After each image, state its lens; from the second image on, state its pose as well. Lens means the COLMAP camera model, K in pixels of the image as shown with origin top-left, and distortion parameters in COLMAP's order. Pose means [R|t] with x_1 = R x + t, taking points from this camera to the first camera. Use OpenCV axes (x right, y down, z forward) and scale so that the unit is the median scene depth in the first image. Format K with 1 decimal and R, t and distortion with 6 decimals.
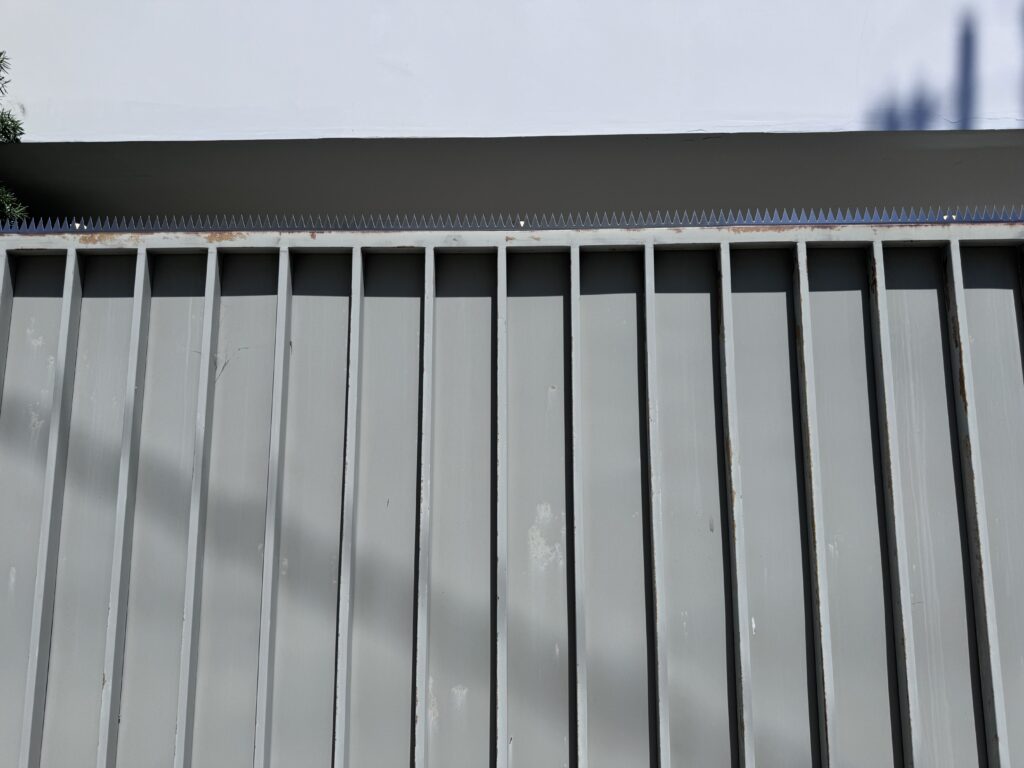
lens RADIAL K [[726.8, 0, 504.6], [0, 726.8, 383.4], [0, 0, 1]] dist [0.031800, -0.032258]
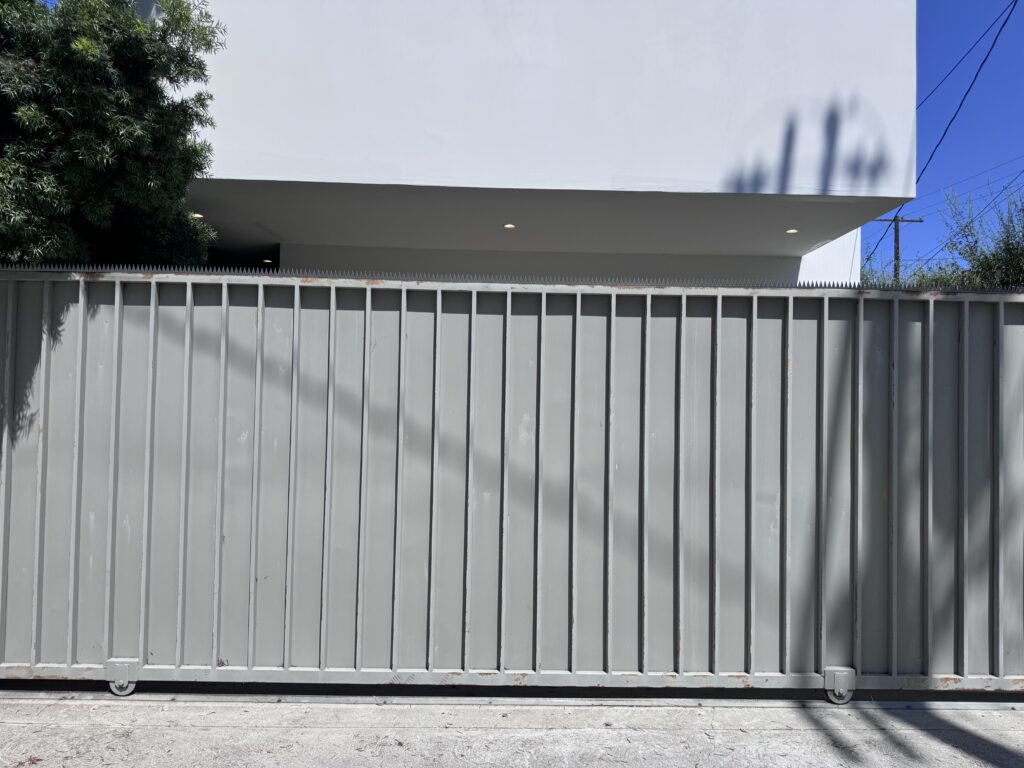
lens RADIAL K [[726.8, 0, 506.2], [0, 726.8, 387.0], [0, 0, 1]] dist [0.031800, -0.032258]
pose [[0.998451, 0.018915, 0.052325, -0.116665], [-0.025068, 0.992512, 0.119548, -0.165623], [-0.049672, -0.120674, 0.991449, -1.106527]]
